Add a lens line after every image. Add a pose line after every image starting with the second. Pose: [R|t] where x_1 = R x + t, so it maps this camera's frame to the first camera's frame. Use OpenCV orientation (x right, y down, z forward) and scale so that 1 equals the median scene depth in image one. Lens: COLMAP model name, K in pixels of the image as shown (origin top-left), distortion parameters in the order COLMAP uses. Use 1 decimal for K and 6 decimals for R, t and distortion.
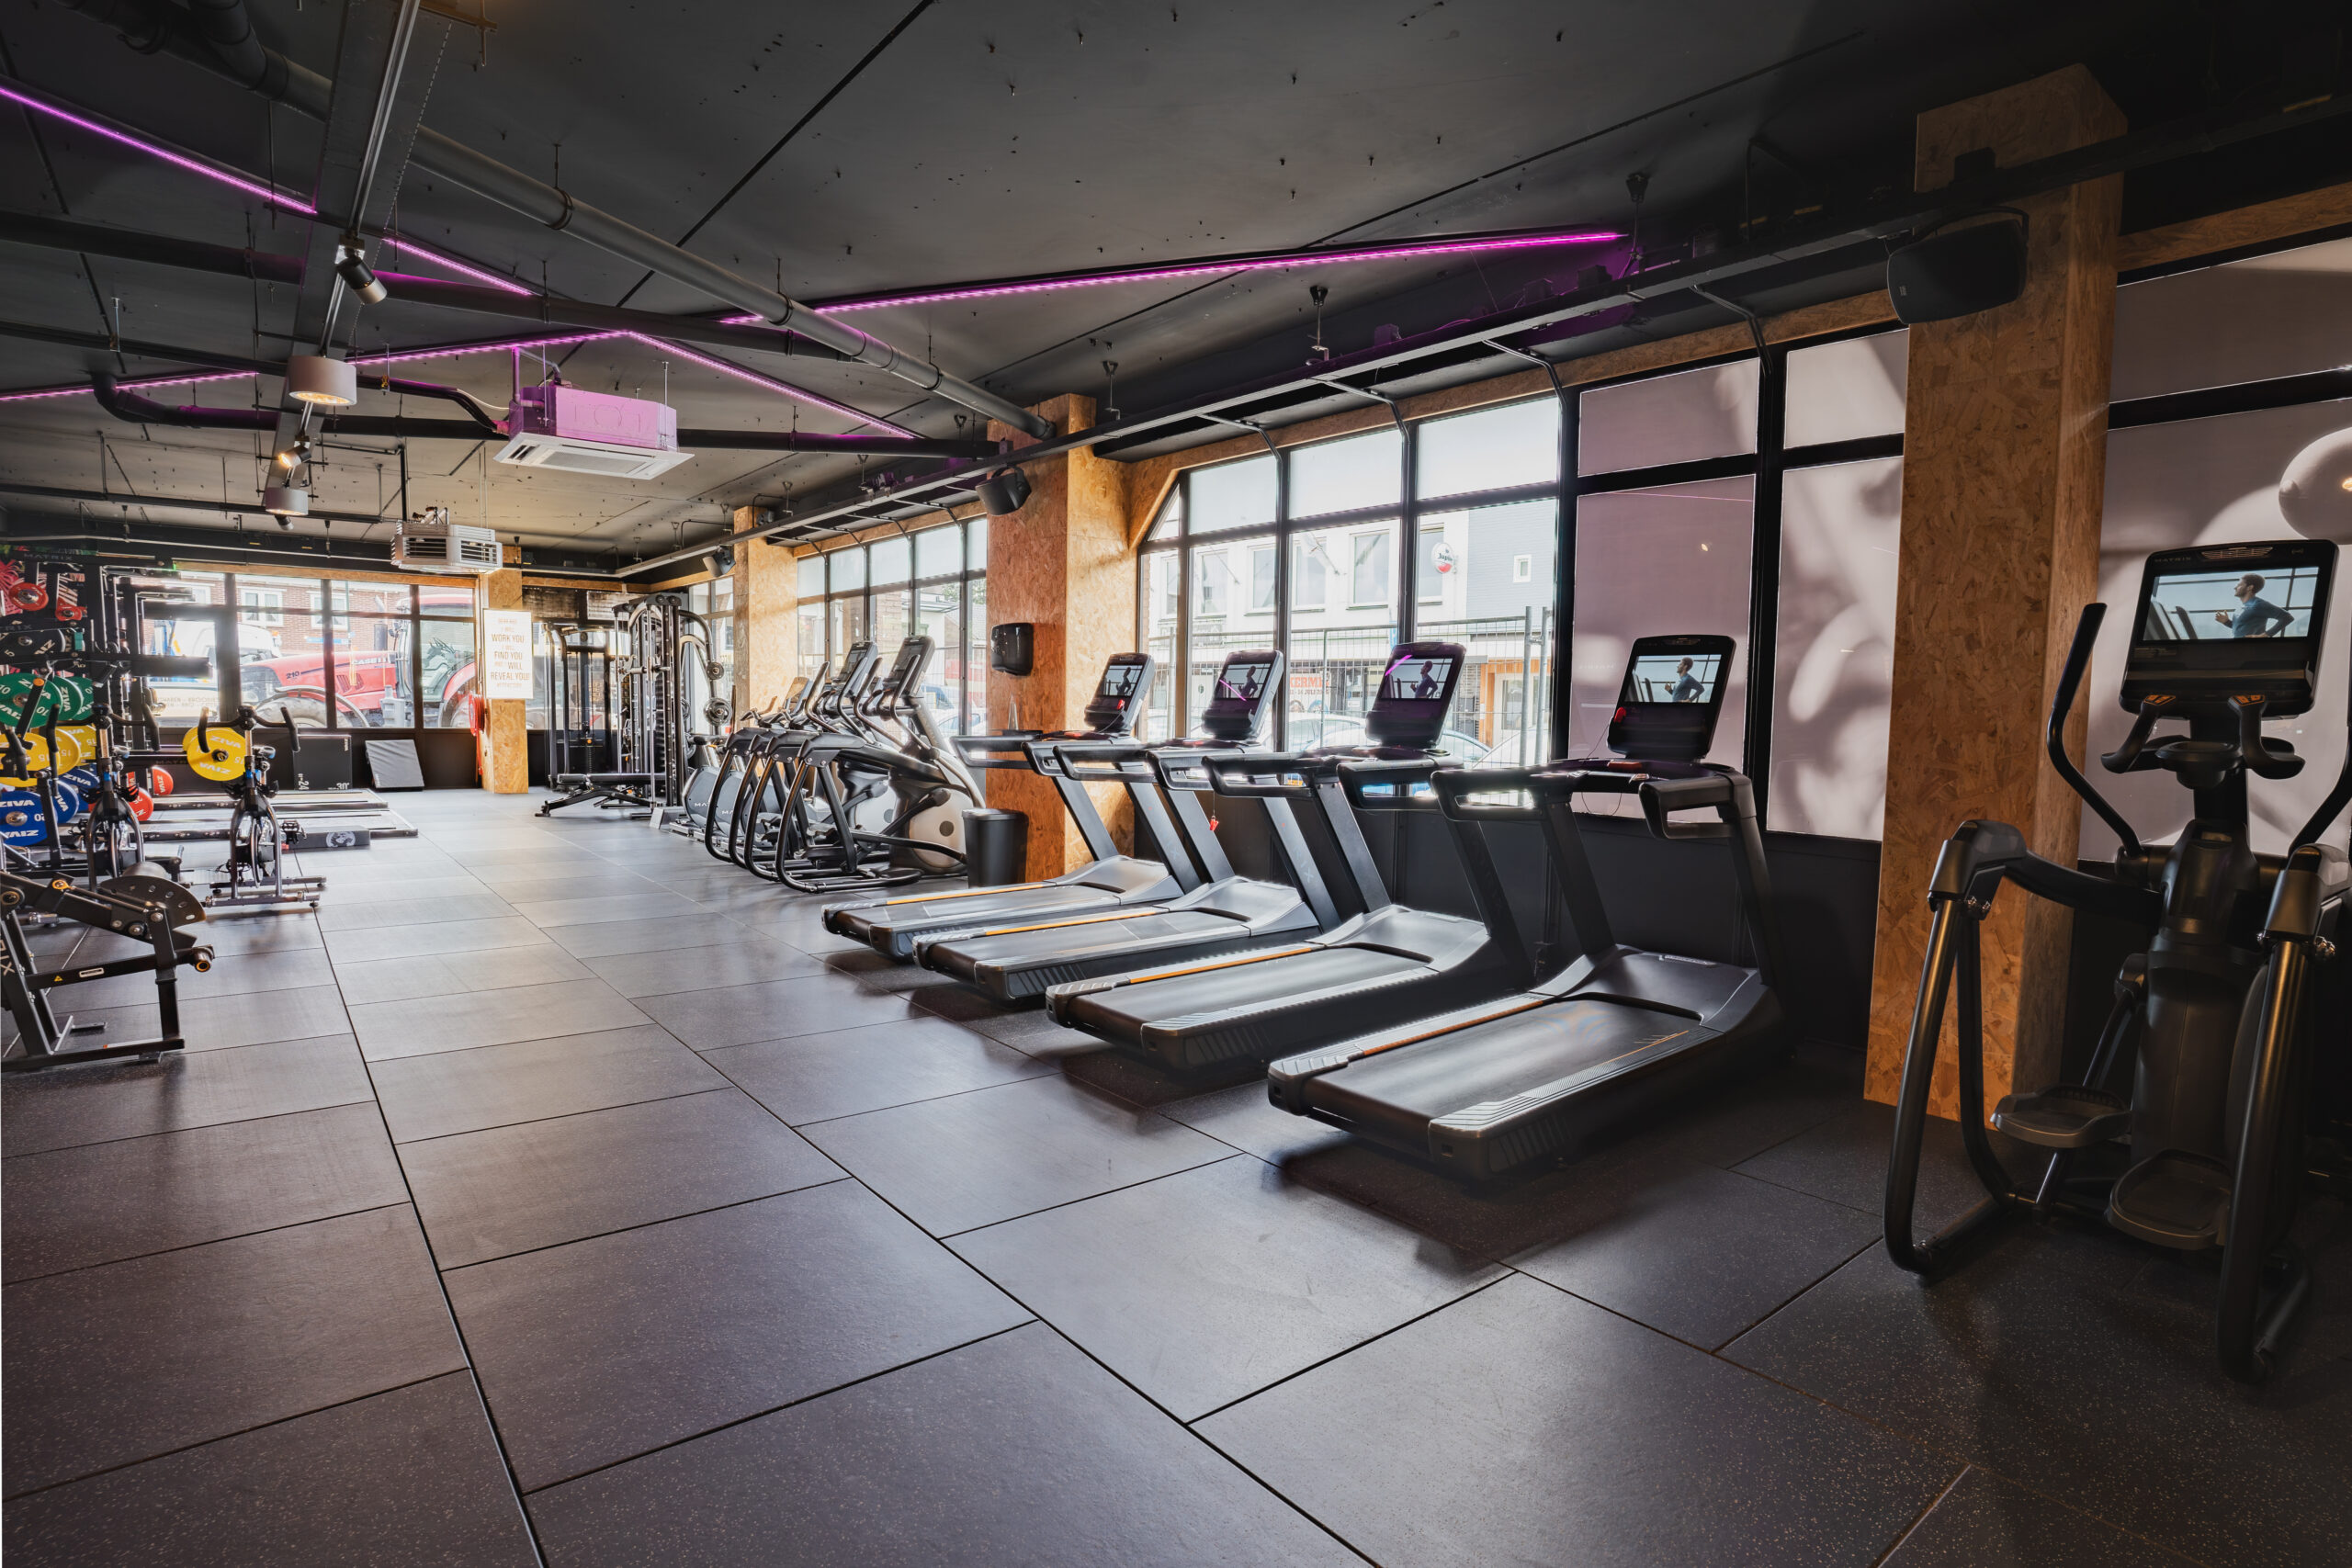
lens RADIAL K [[1150.0, 0, 1190.0], [0, 1150.0, 777.3], [0, 0, 1]] dist [0.003531, 0.000252]
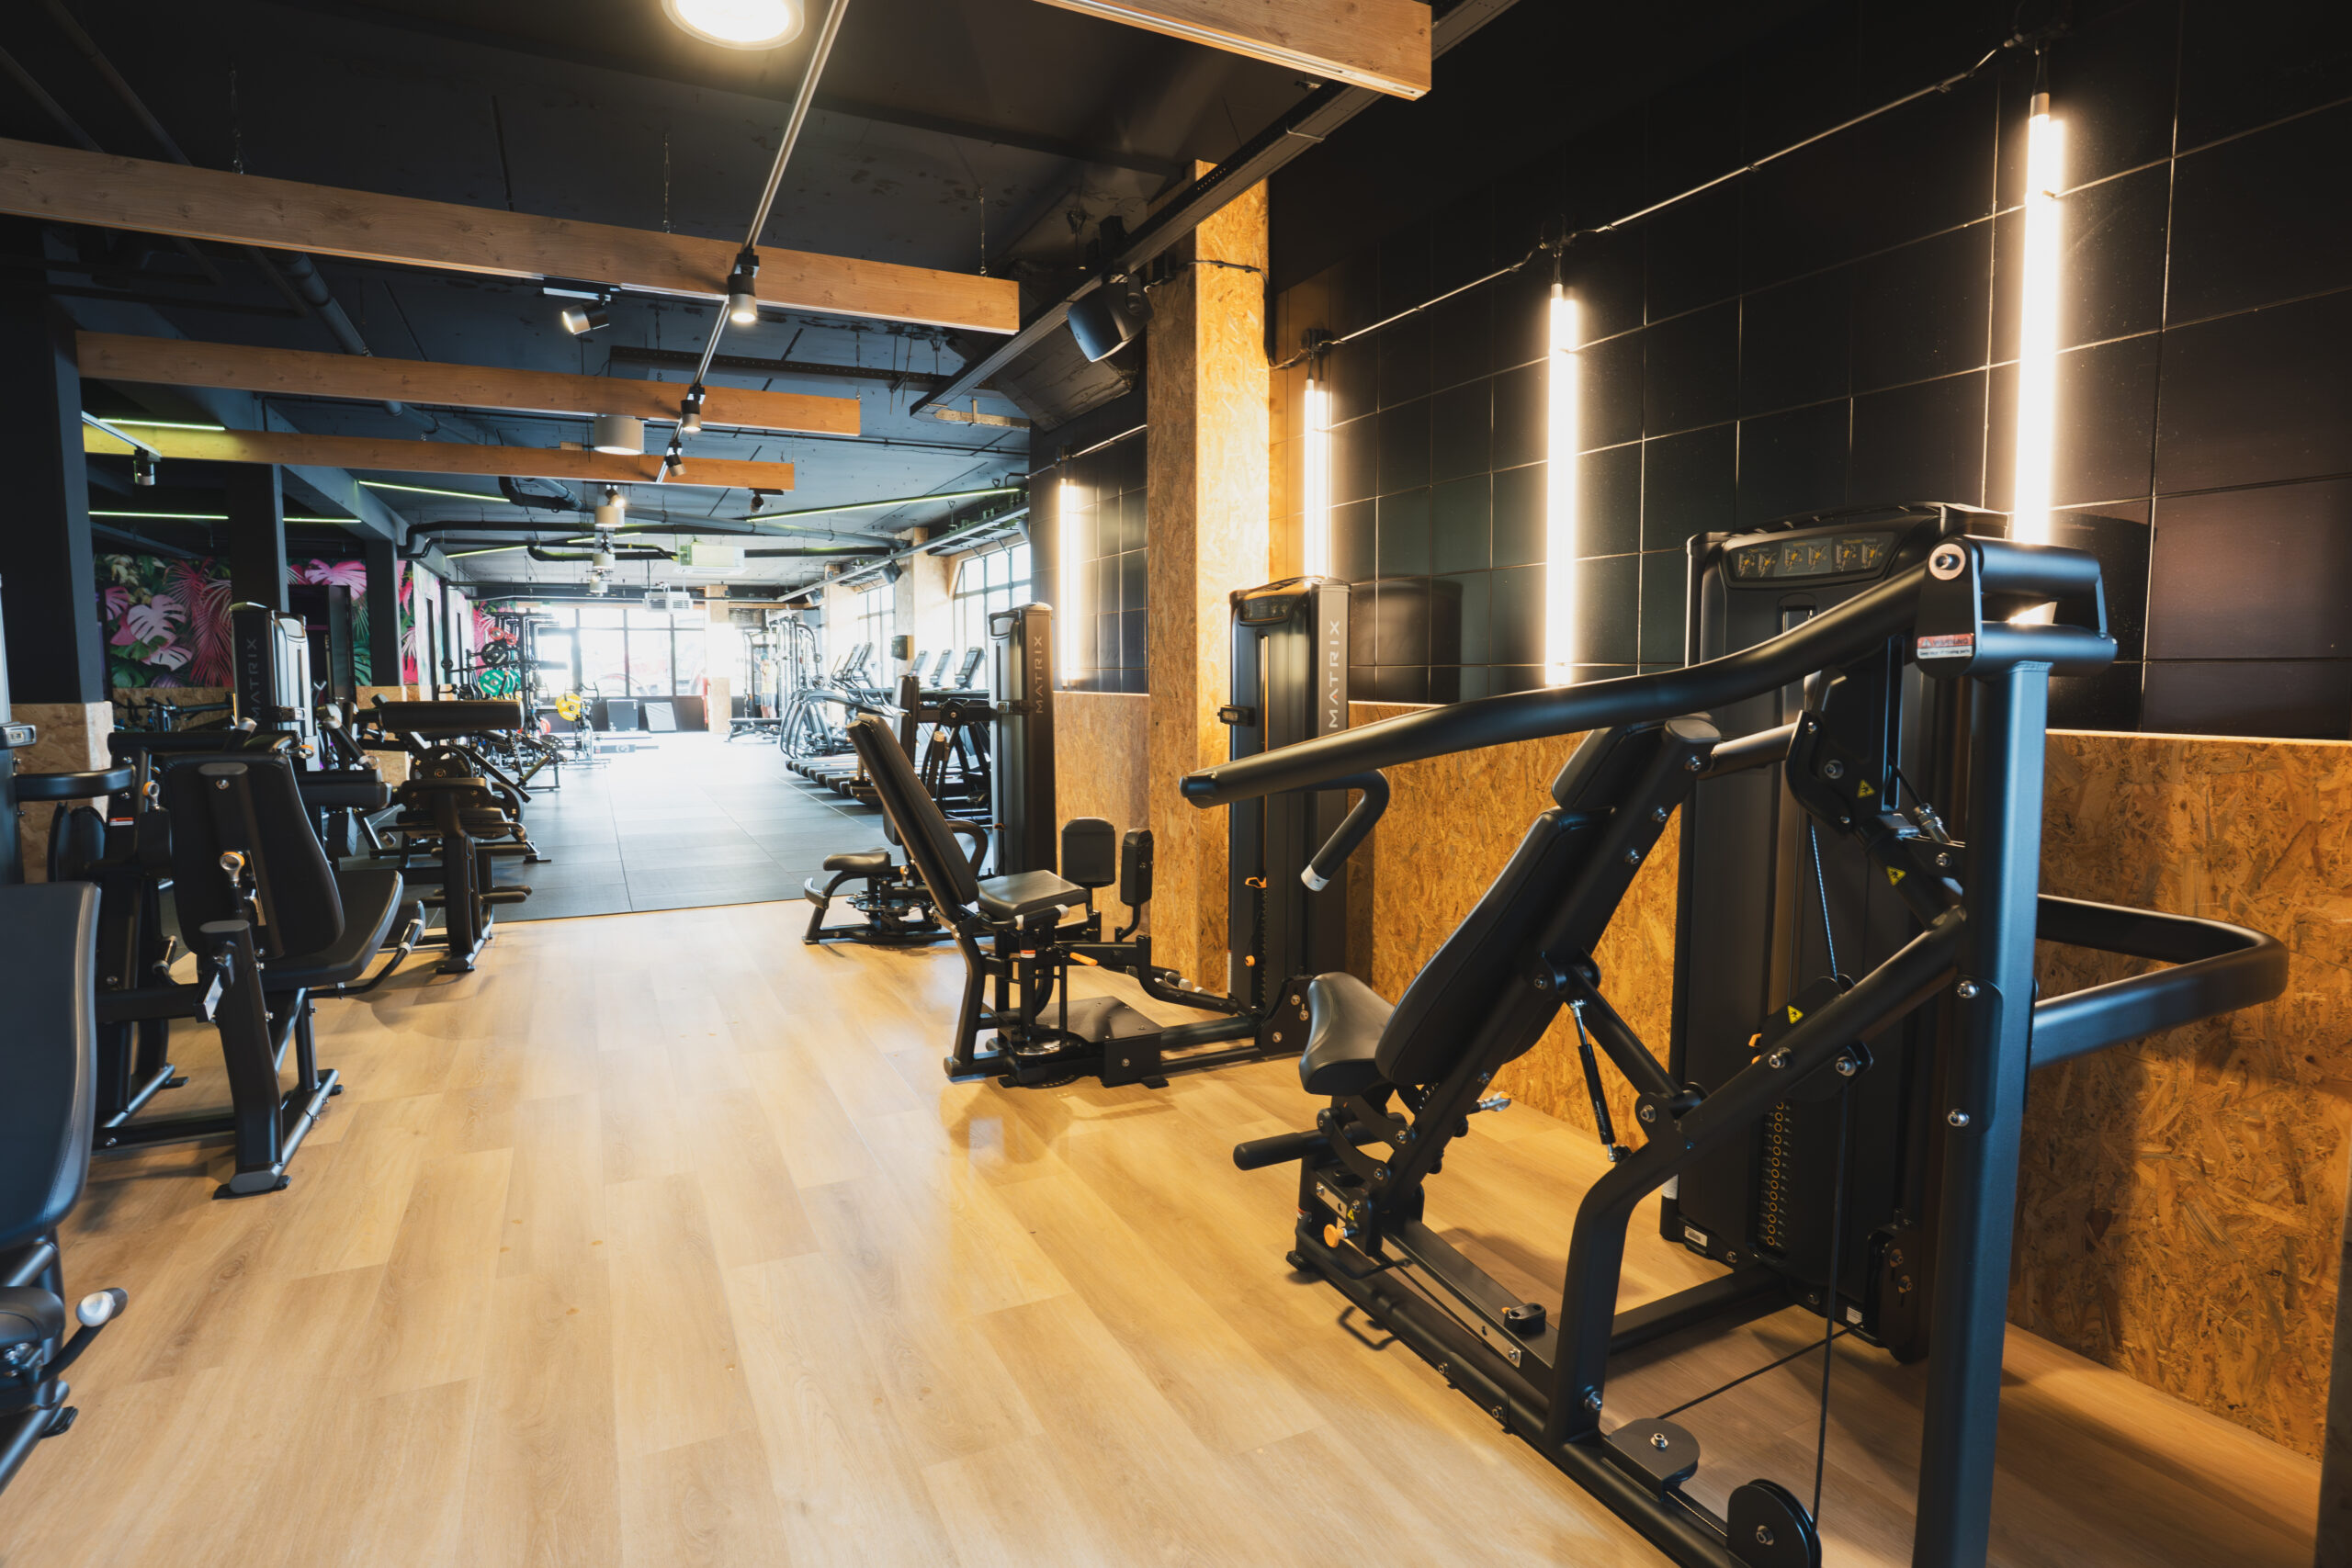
lens RADIAL K [[1150.0, 0, 1165.2], [0, 1150.0, 779.8], [0, 0, 1]] dist [0.003531, 0.000252]
pose [[0.974799, 0.008864, -0.222910, 0.396411], [-0.004202, 0.999763, 0.021379, 0.040923], [0.223047, -0.019903, 0.974604, -0.466536]]
